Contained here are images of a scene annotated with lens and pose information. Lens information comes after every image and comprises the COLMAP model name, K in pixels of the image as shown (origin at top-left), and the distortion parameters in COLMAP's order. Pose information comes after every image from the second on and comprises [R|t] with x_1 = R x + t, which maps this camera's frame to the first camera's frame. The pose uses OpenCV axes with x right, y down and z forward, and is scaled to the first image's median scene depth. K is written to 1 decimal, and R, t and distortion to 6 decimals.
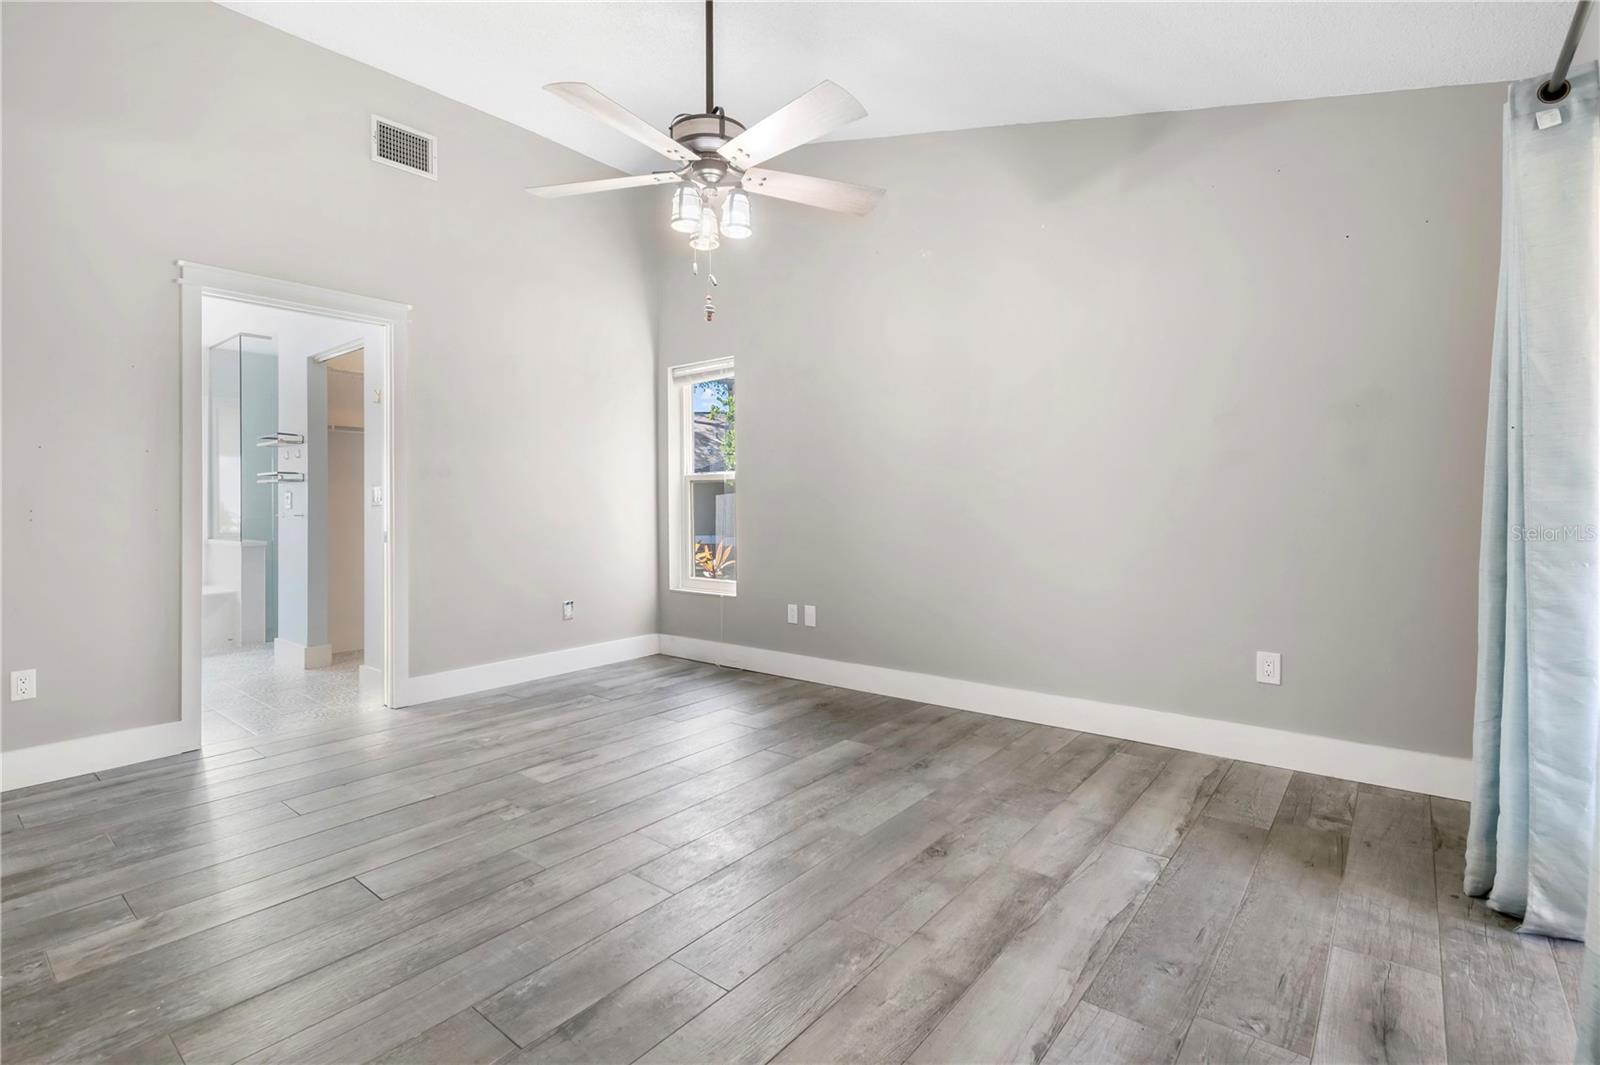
lens RADIAL K [[758.5, 0, 788.5], [0, 758.5, 498.0], [0, 0, 1]] dist [0.002657, -0.001457]
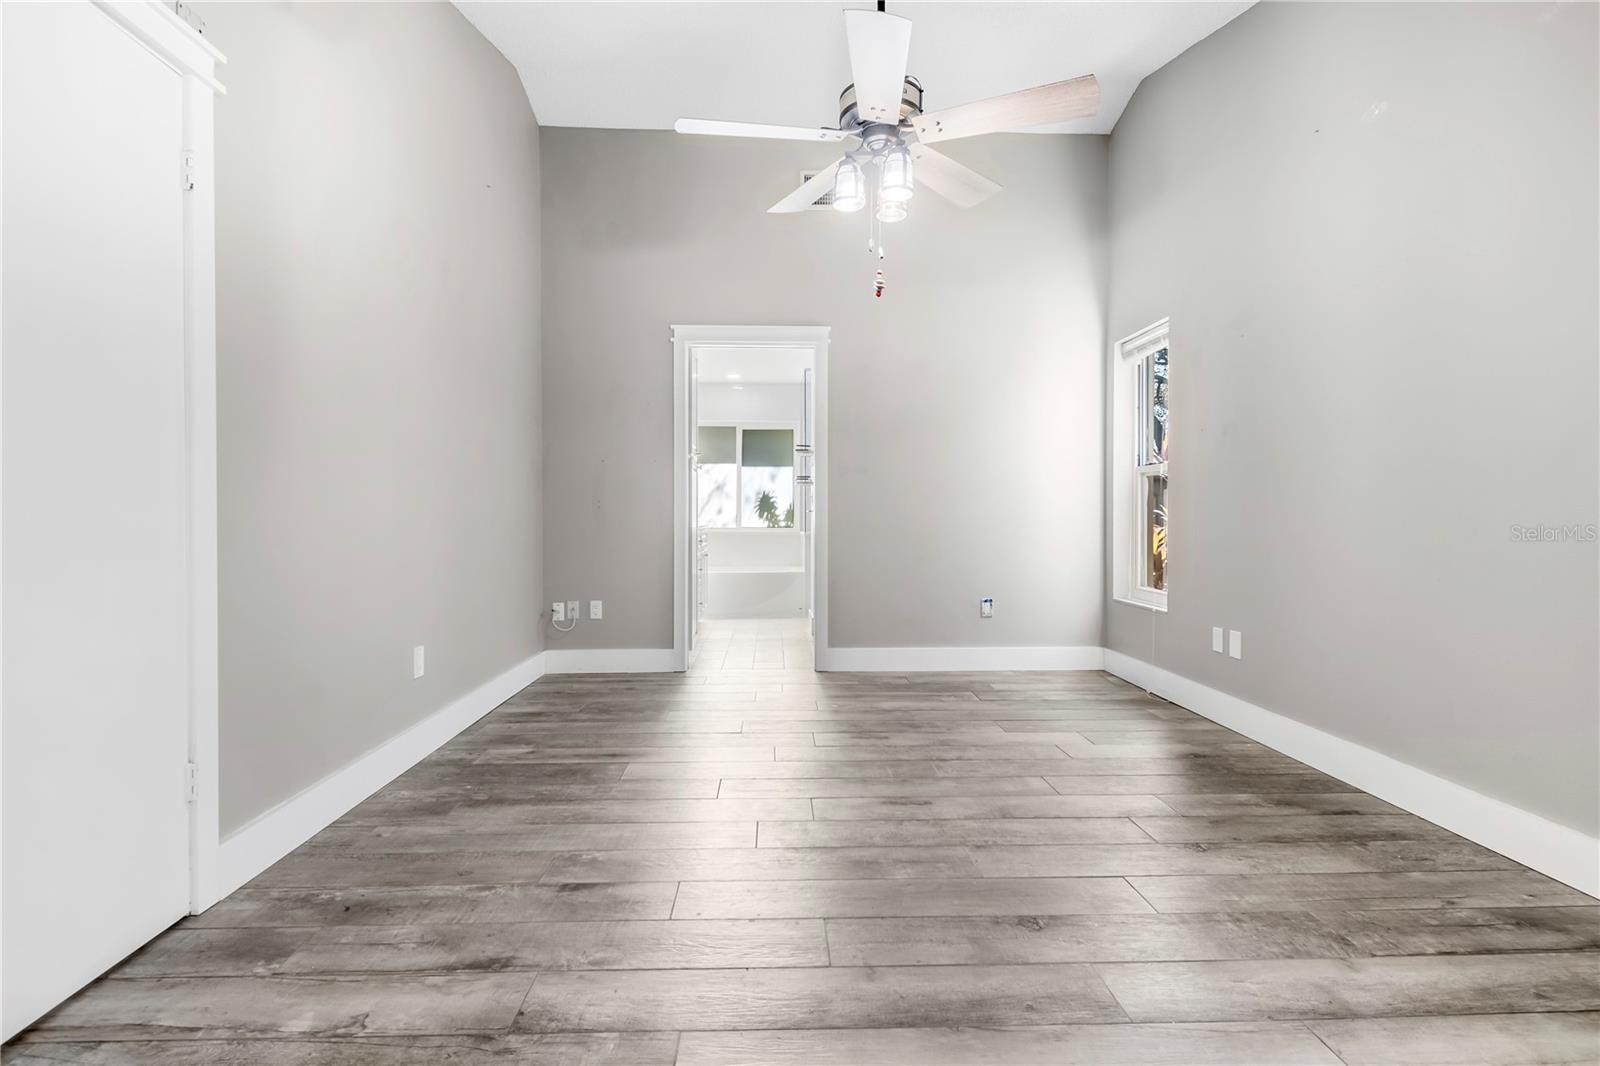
lens RADIAL K [[779.2, 0, 777.5], [0, 779.2, 520.4], [0, 0, 1]] dist [-0.001010, -0.001907]
pose [[0.650631, 0.014492, -0.759256, 0.421234], [-0.001402, 0.999839, 0.017883, 0.022180], [0.759393, -0.010571, 0.650547, 0.184790]]
